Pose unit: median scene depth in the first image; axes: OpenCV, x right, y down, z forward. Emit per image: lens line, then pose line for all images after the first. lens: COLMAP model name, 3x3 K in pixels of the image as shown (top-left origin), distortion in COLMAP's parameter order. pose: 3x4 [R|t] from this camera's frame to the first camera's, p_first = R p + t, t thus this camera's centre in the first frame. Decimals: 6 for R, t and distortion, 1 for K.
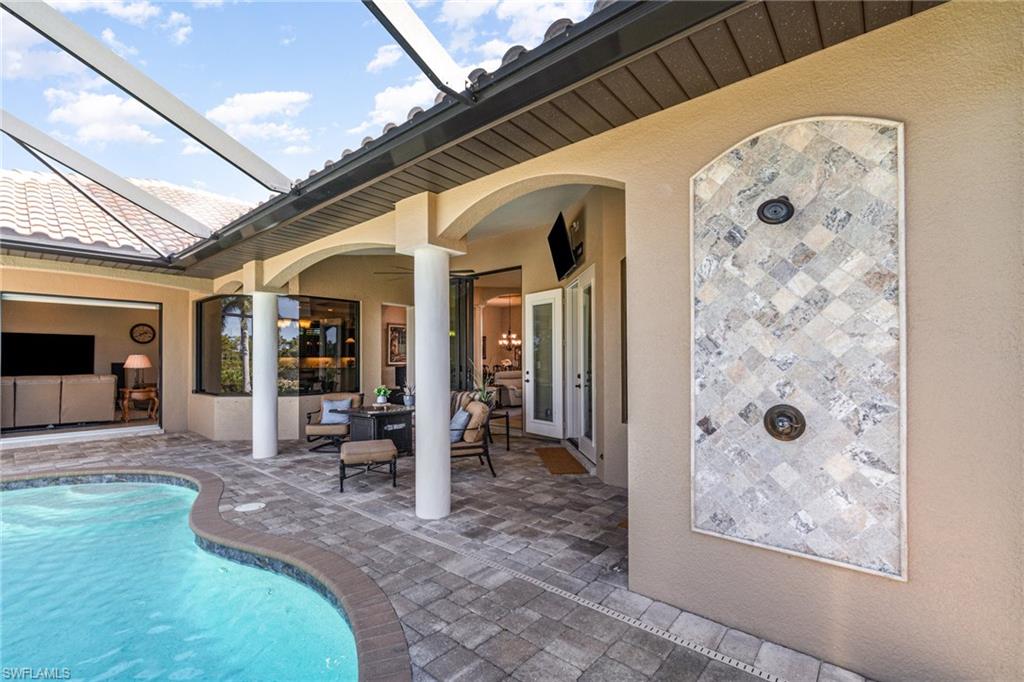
lens RADIAL K [[445.4, 0, 508.4], [0, 445.4, 344.8], [0, 0, 1]] dist [-0.000428, 0.000268]
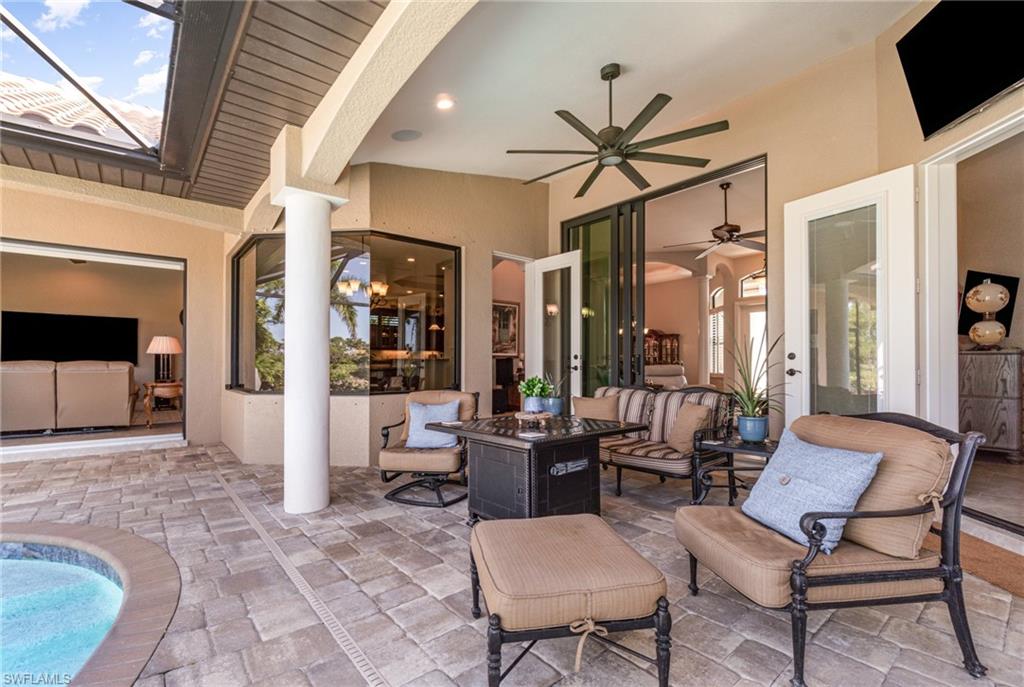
lens RADIAL K [[453.5, 0, 503.3], [0, 453.5, 343.9], [0, 0, 1]] dist [-0.001776, -0.000378]
pose [[0.986453, -0.002053, -0.164029, -0.179493], [0.000270, 0.999941, -0.010890, 0.049139], [0.164041, 0.010698, 0.986395, 0.399563]]
